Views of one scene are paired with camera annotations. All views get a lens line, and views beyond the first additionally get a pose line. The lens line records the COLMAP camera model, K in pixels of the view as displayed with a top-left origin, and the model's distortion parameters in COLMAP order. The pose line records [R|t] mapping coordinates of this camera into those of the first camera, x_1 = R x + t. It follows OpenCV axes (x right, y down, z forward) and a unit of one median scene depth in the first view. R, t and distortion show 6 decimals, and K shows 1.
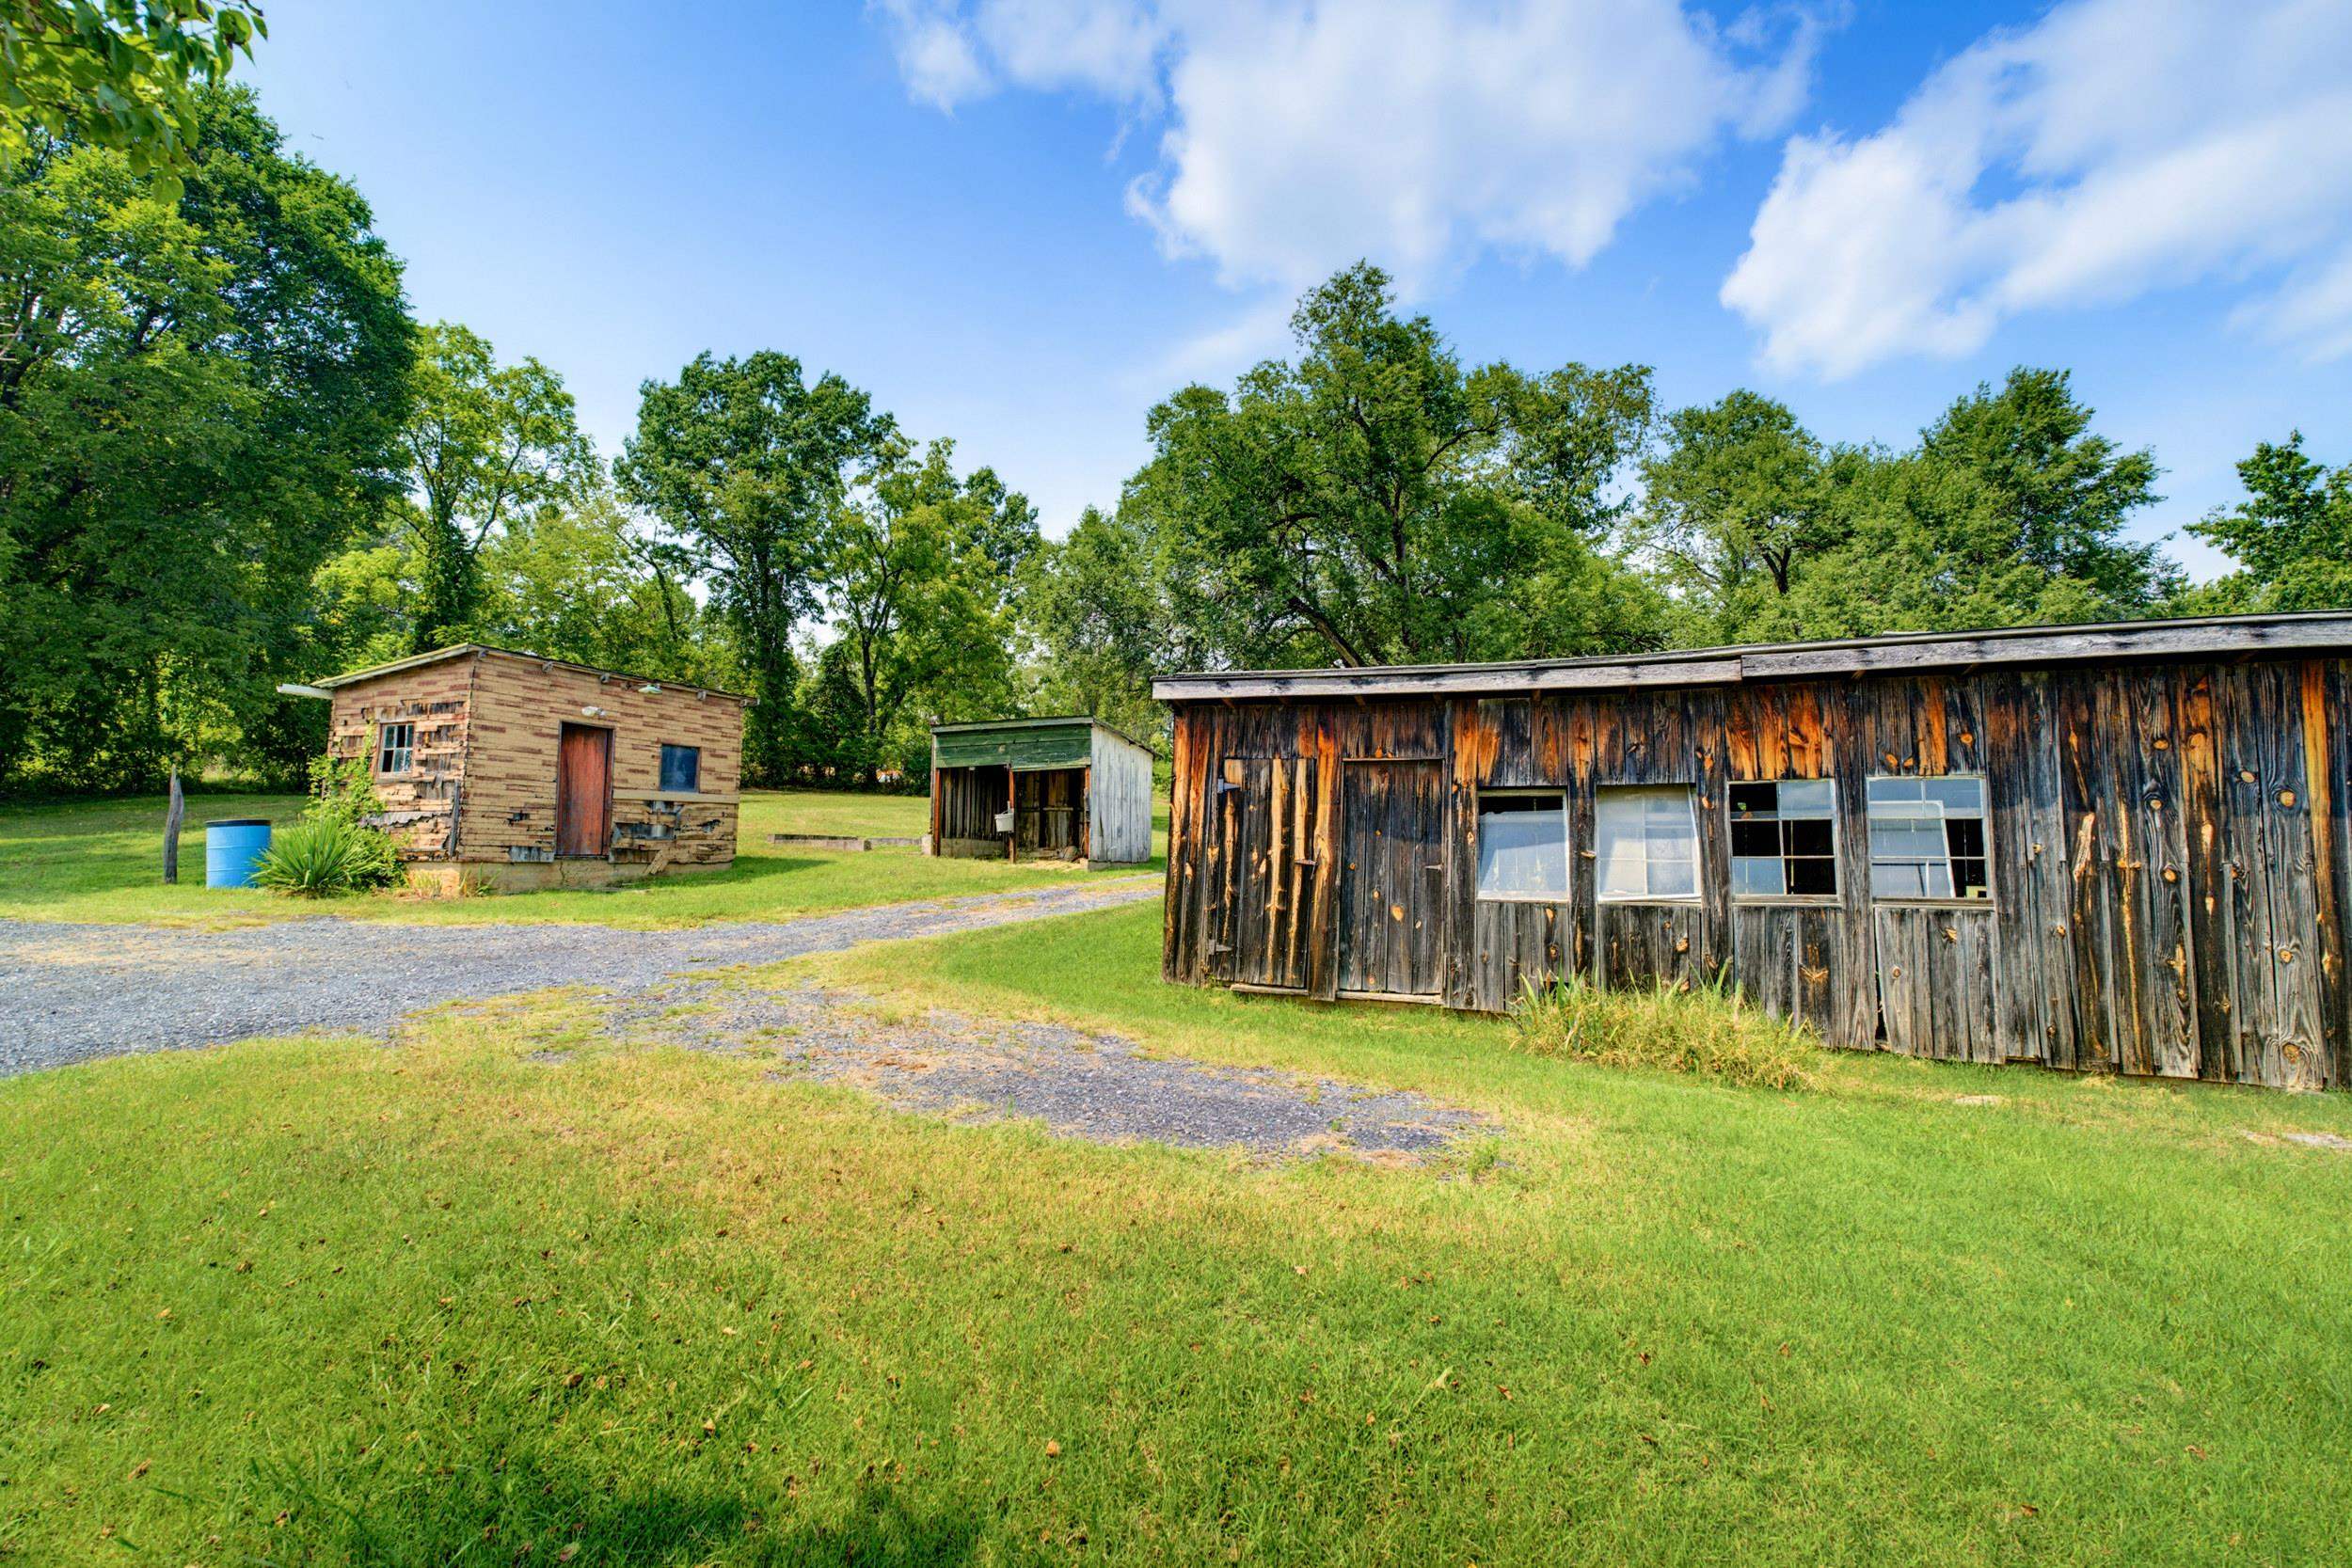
lens RADIAL K [[1067.7, 0, 1176.0], [0, 1067.7, 784.0], [0, 0, 1]] dist [0.033988, 0.000056]
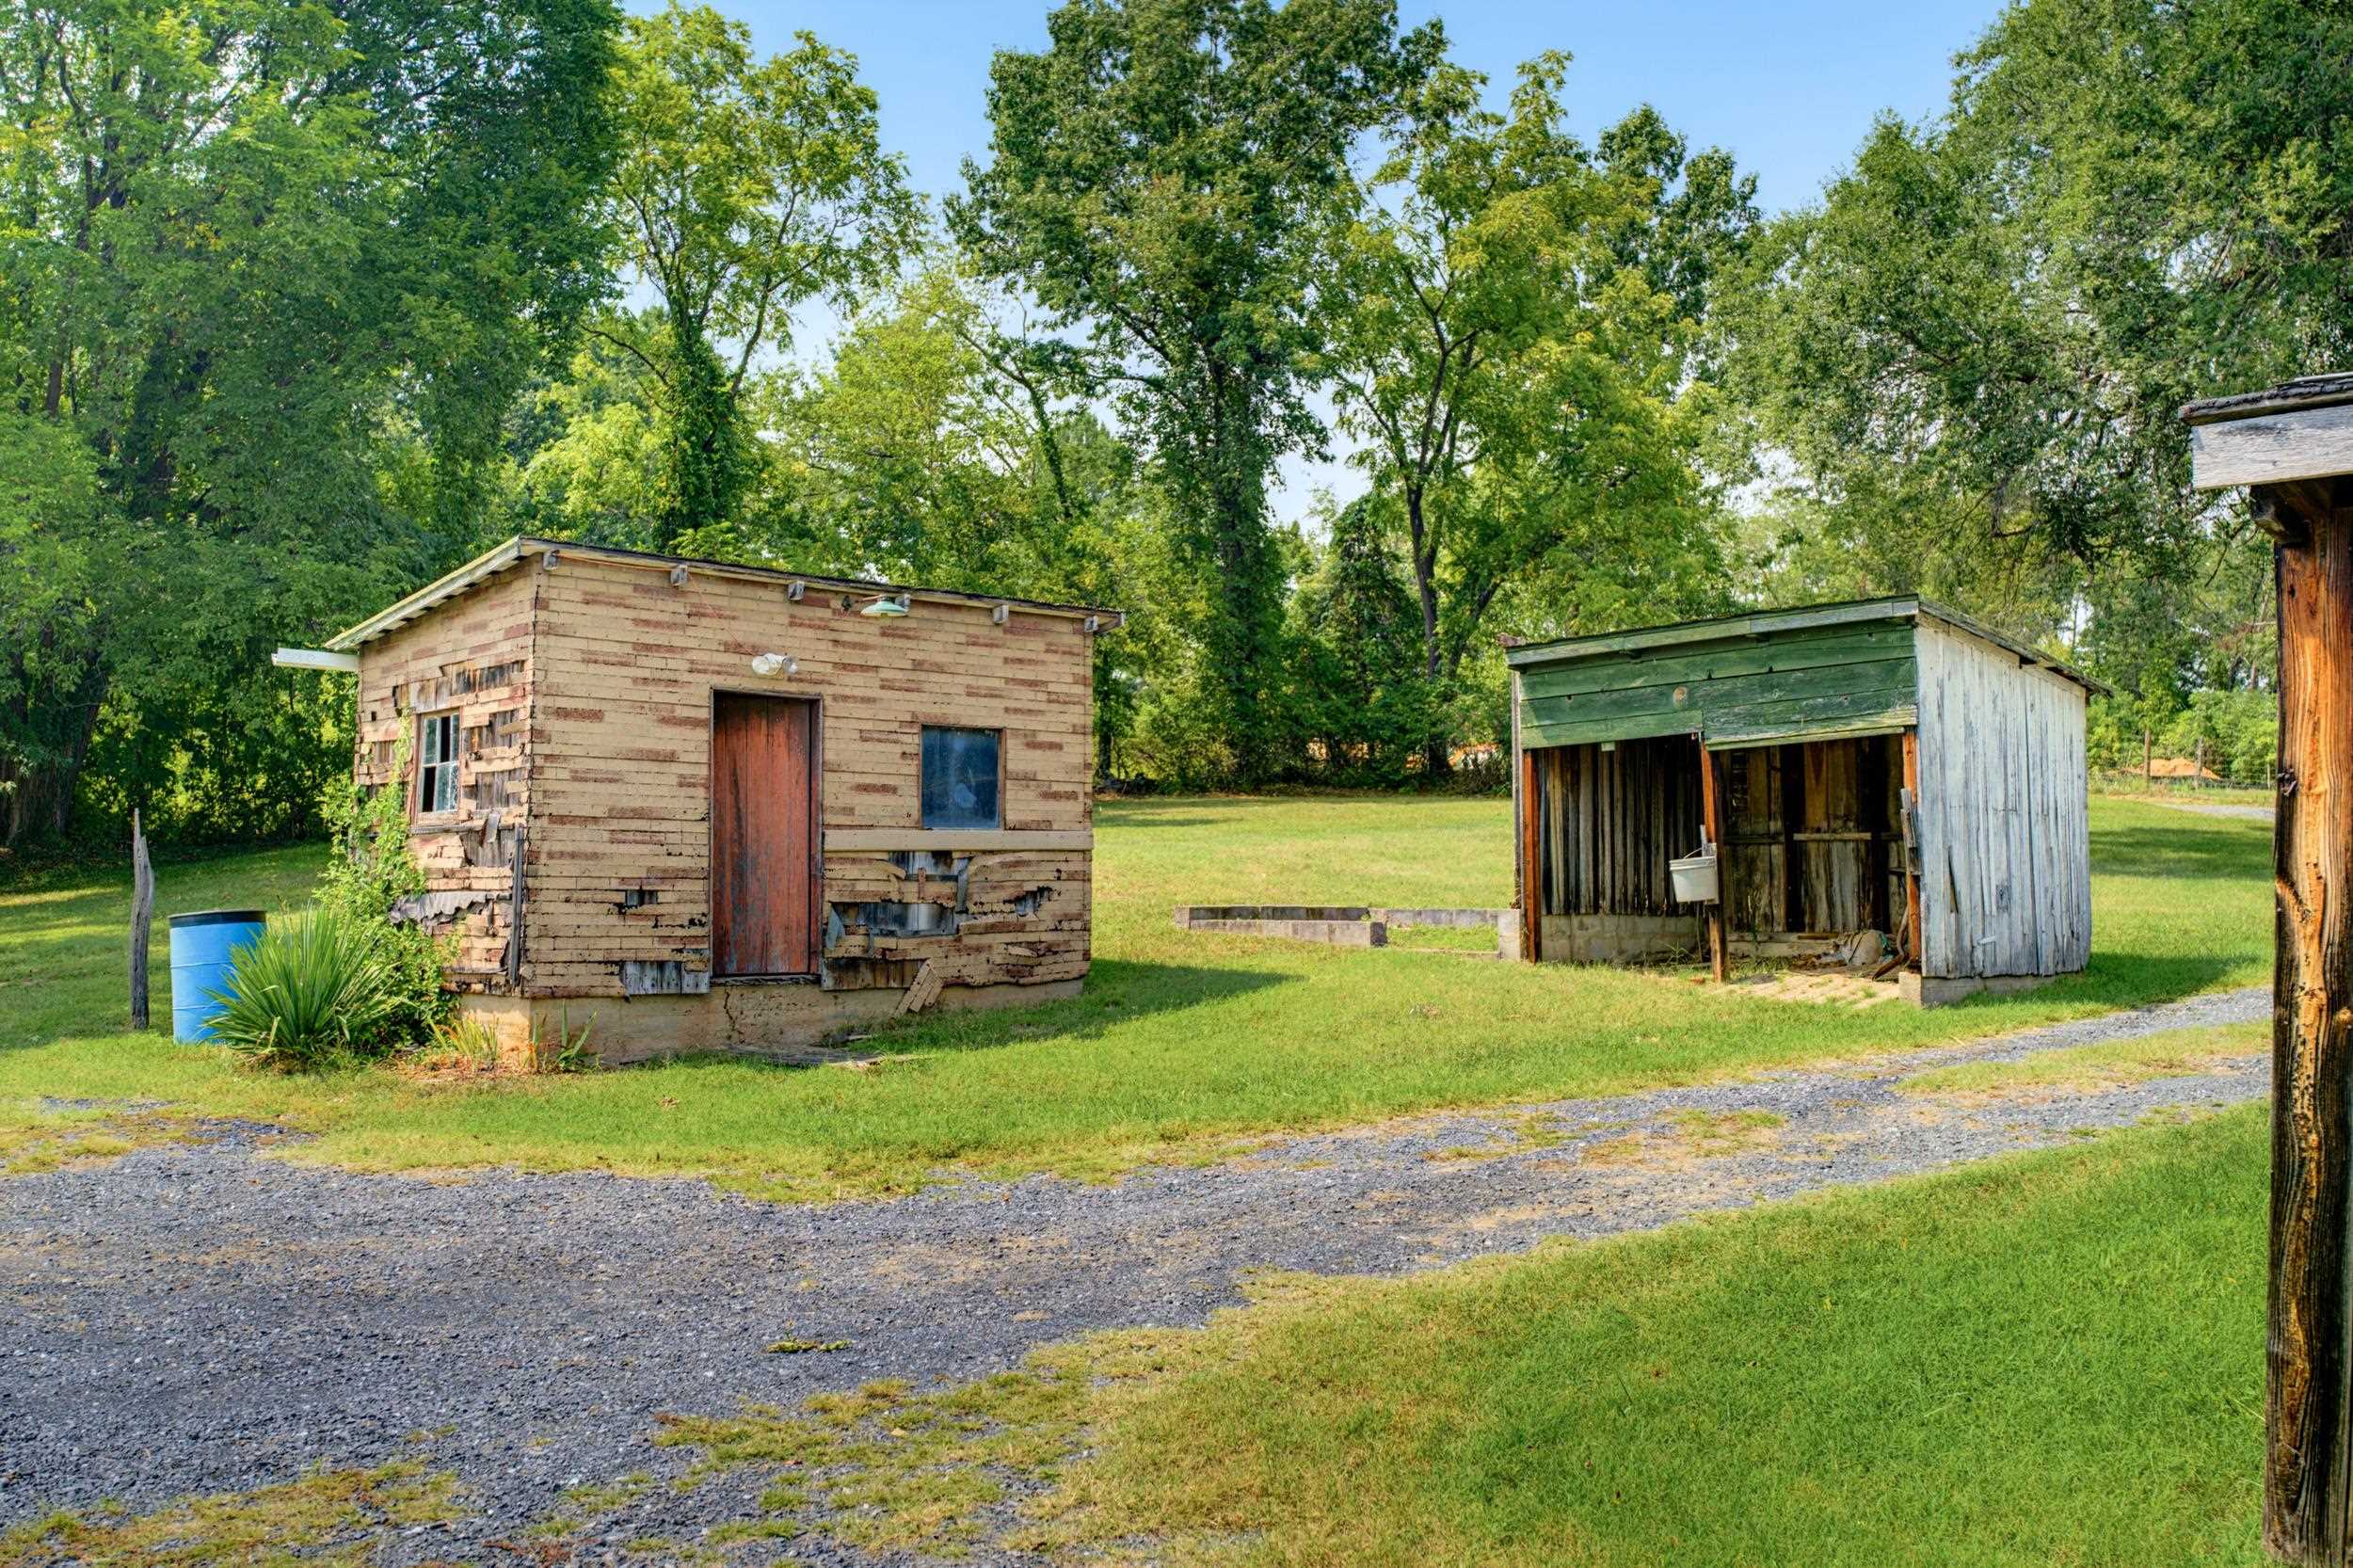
lens RADIAL K [[2034.1, 0, 1176.9], [0, 2034.1, 726.0], [0, 0, 1]] dist [0.001556, -0.006181]
pose [[0.912140, -0.047652, -0.407099, -0.016661], [0.040924, 0.998844, -0.025224, -0.006670], [0.407830, 0.006348, 0.913036, 0.154389]]
